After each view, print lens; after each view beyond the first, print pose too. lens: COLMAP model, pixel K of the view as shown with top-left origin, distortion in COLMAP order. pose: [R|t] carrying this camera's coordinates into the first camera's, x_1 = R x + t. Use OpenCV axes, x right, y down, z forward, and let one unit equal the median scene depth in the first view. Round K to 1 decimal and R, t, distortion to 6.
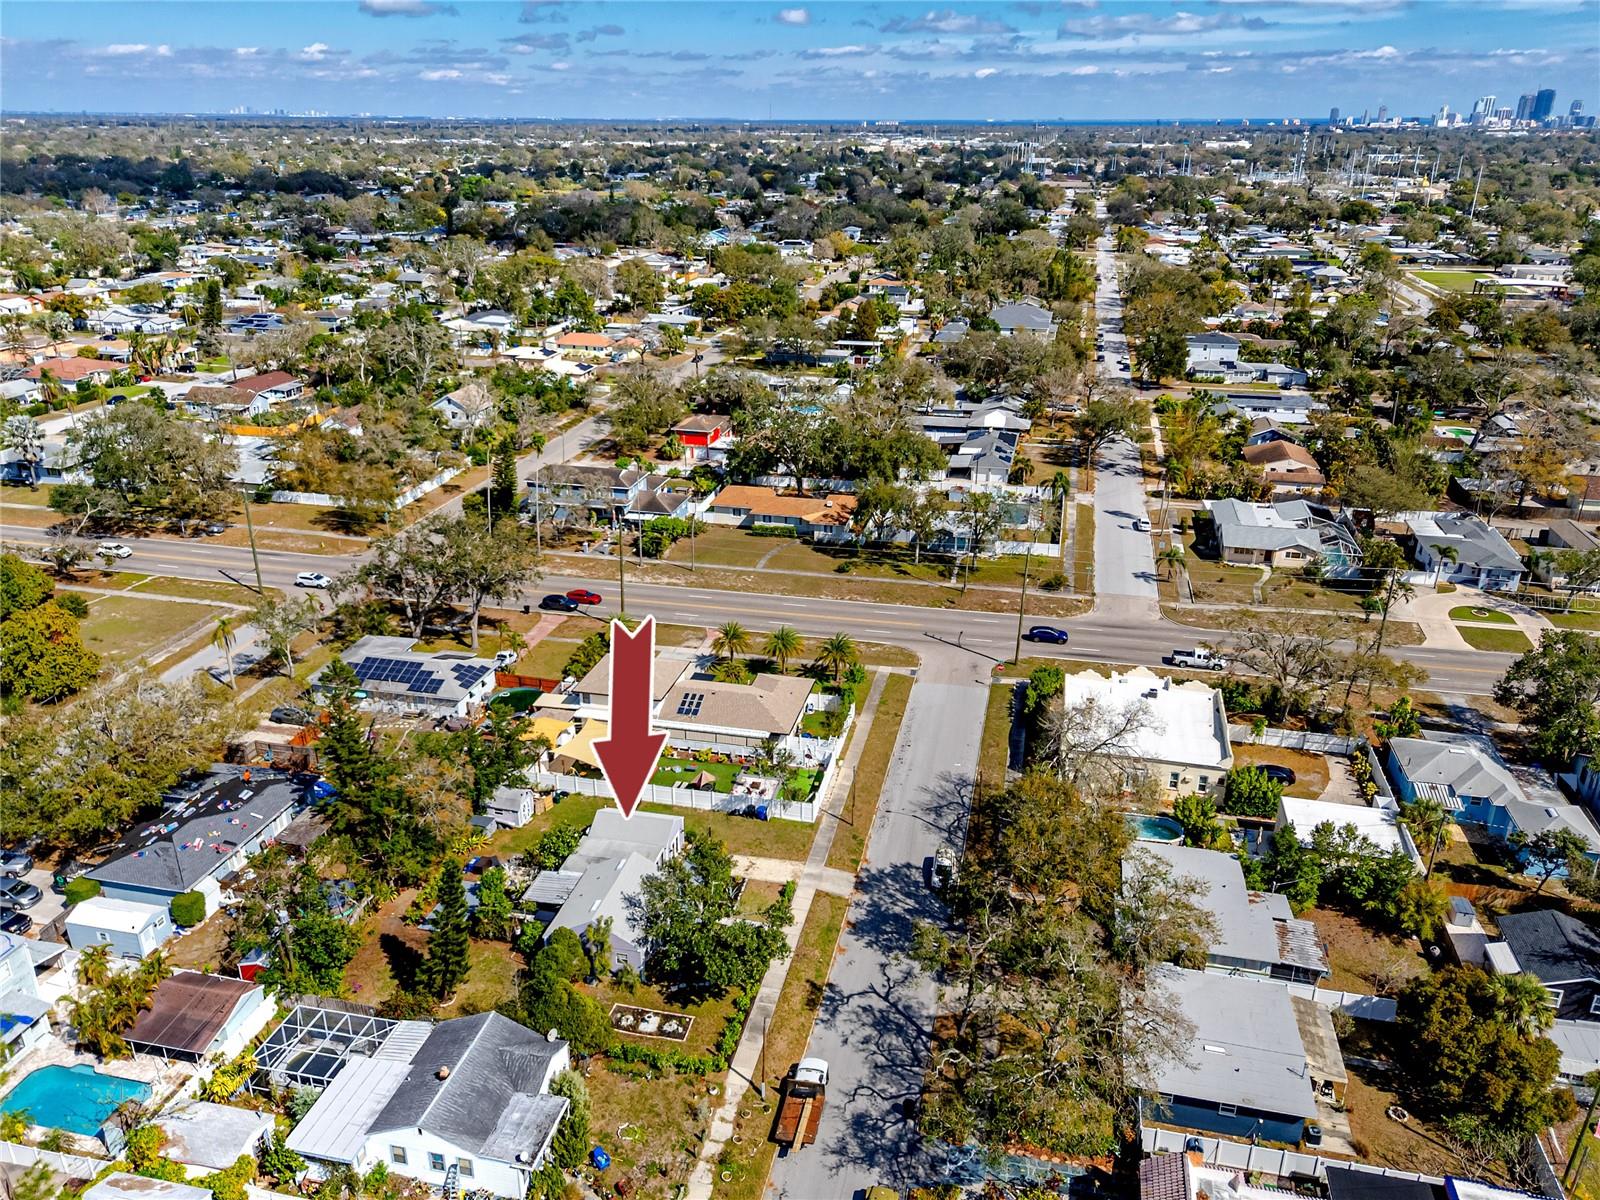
lens RADIAL K [[1163.7, 0, 800.0], [0, 1163.7, 600.0], [0, 0, 1]] dist [0.055878, -0.042865]
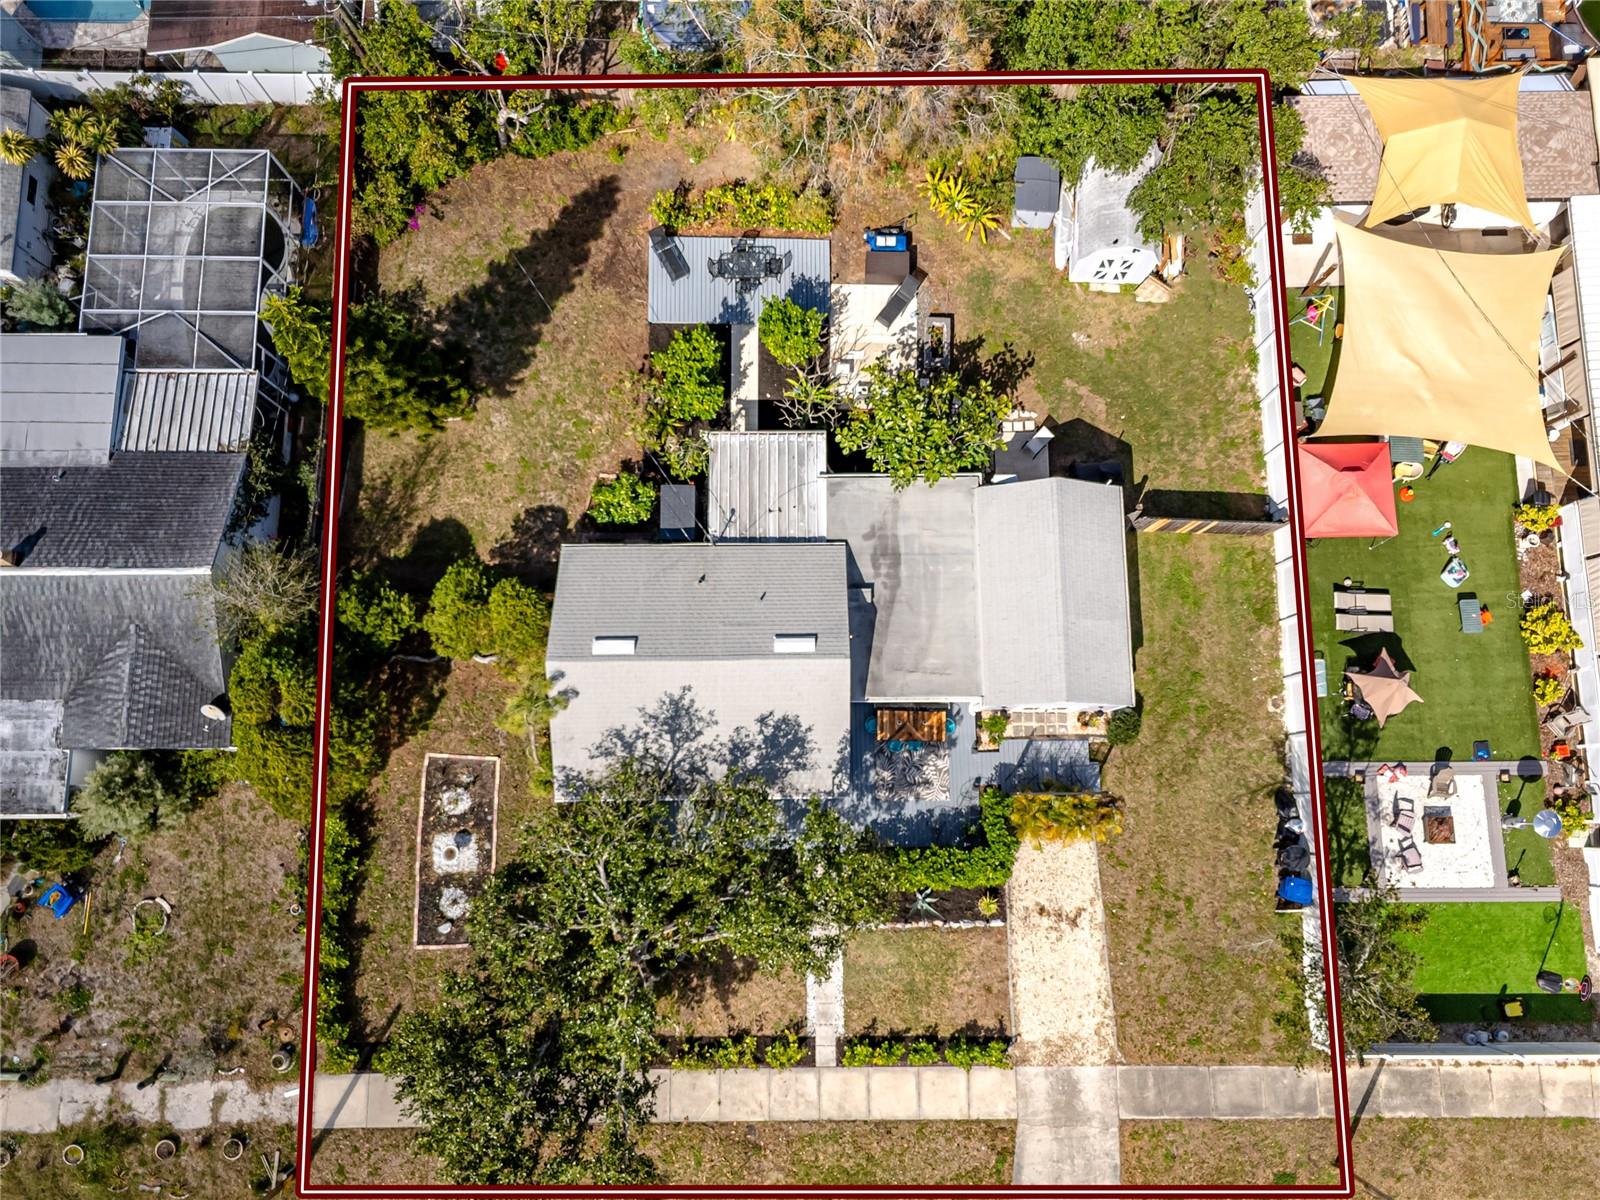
lens RADIAL K [[1163.7, 0, 800.0], [0, 1163.7, 600.0], [0, 0, 1]] dist [0.055878, -0.042865]
pose [[0.227278, 0.958977, -0.169432, -0.096816], [-0.378304, 0.247265, 0.892046, -0.102988], [0.897347, -0.138646, 0.418983, 0.794193]]
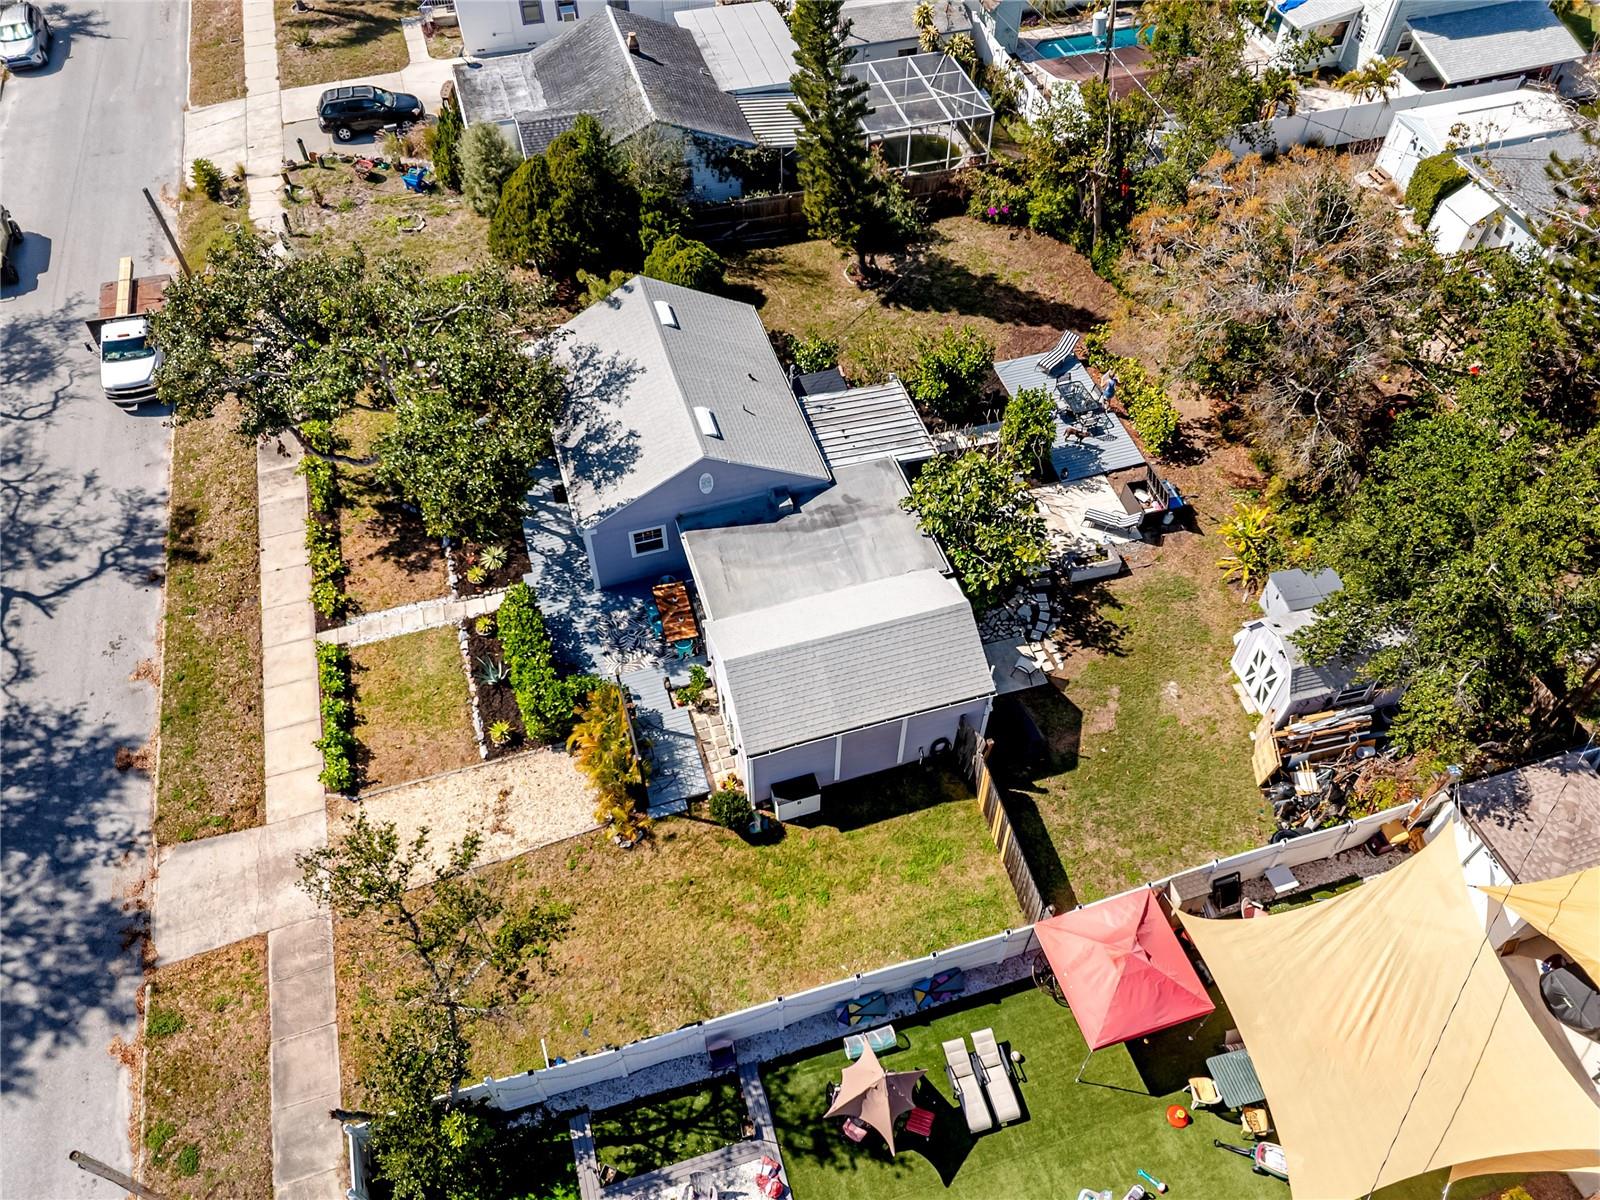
lens RADIAL K [[1163.7, 0, 800.0], [0, 1163.7, 600.0], [0, 0, 1]] dist [0.055878, -0.042865]
pose [[-0.867828, 0.383124, -0.316372, -0.035384], [-0.197553, 0.318183, 0.927217, -0.105289], [0.455904, 0.867165, -0.200441, 1.067327]]
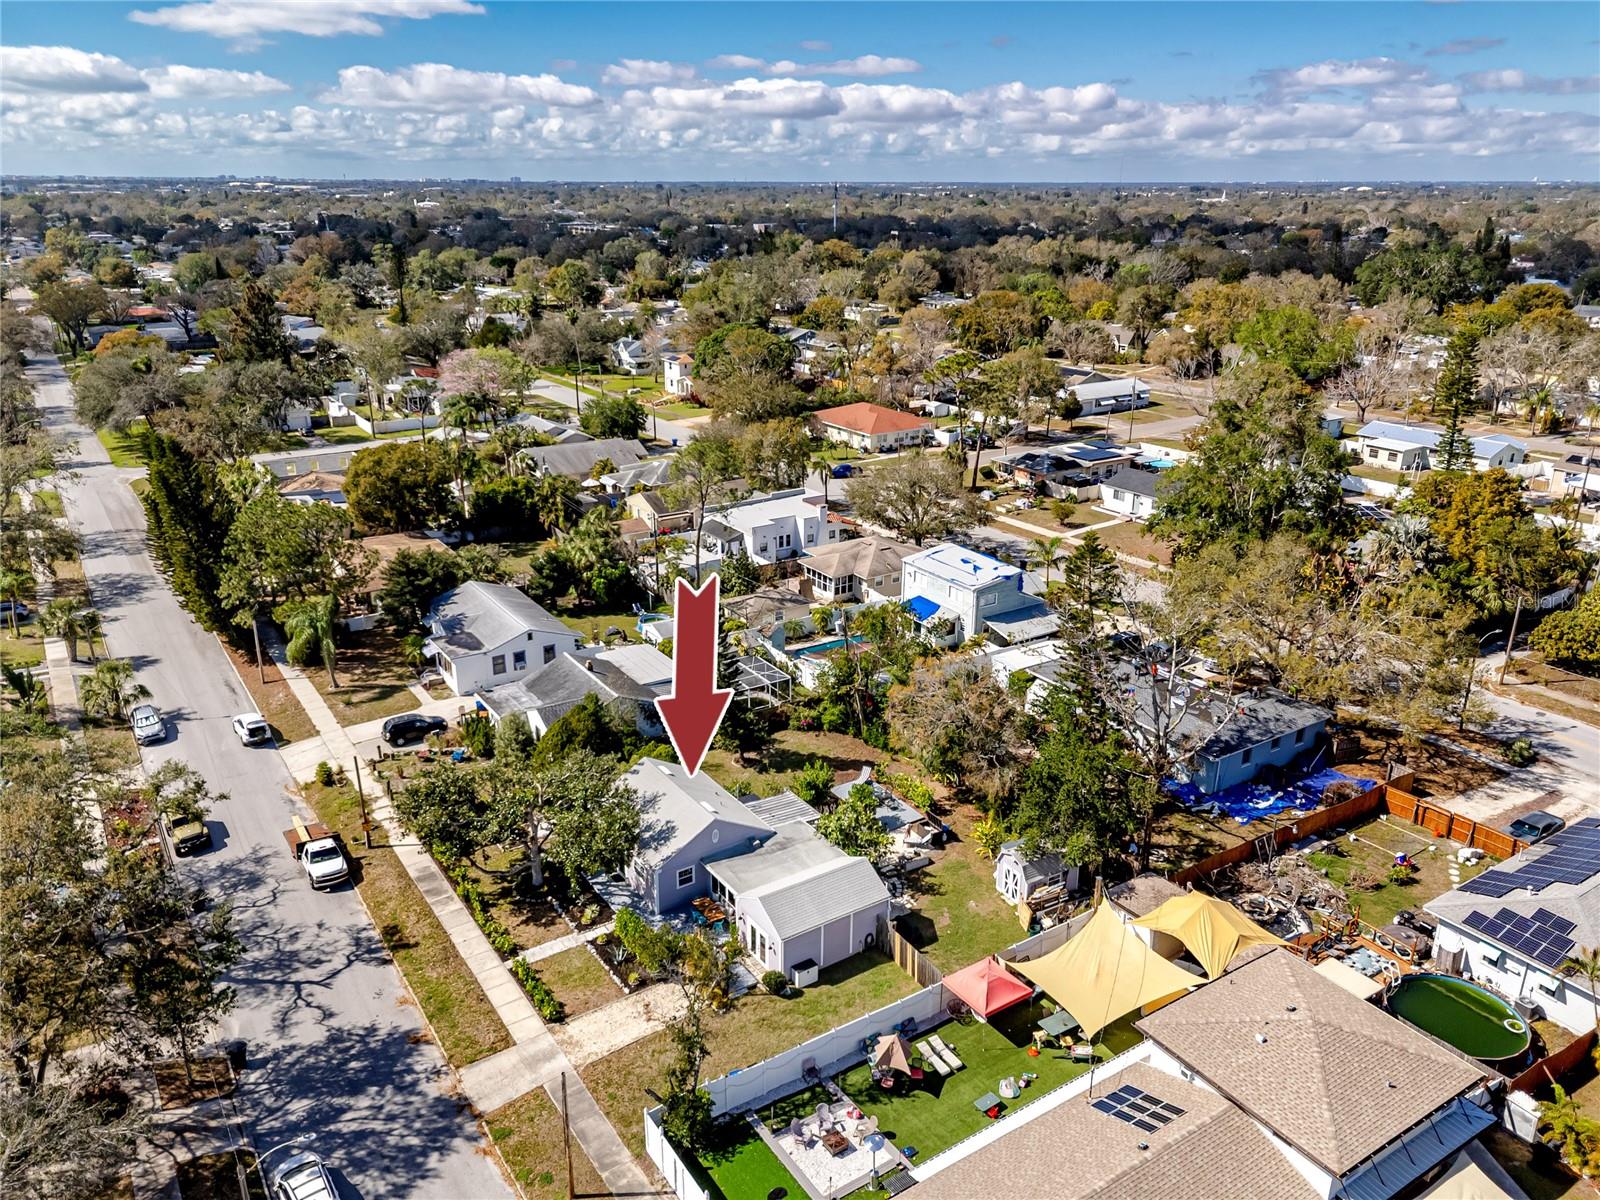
lens RADIAL K [[1163.7, 0, 800.0], [0, 1163.7, 600.0], [0, 0, 1]] dist [0.055878, -0.042865]
pose [[-0.691100, 0.235859, -0.683192, 0.256333], [-0.281621, 0.782670, 0.555083, -0.276486], [0.665635, 0.576020, -0.474480, 1.225353]]
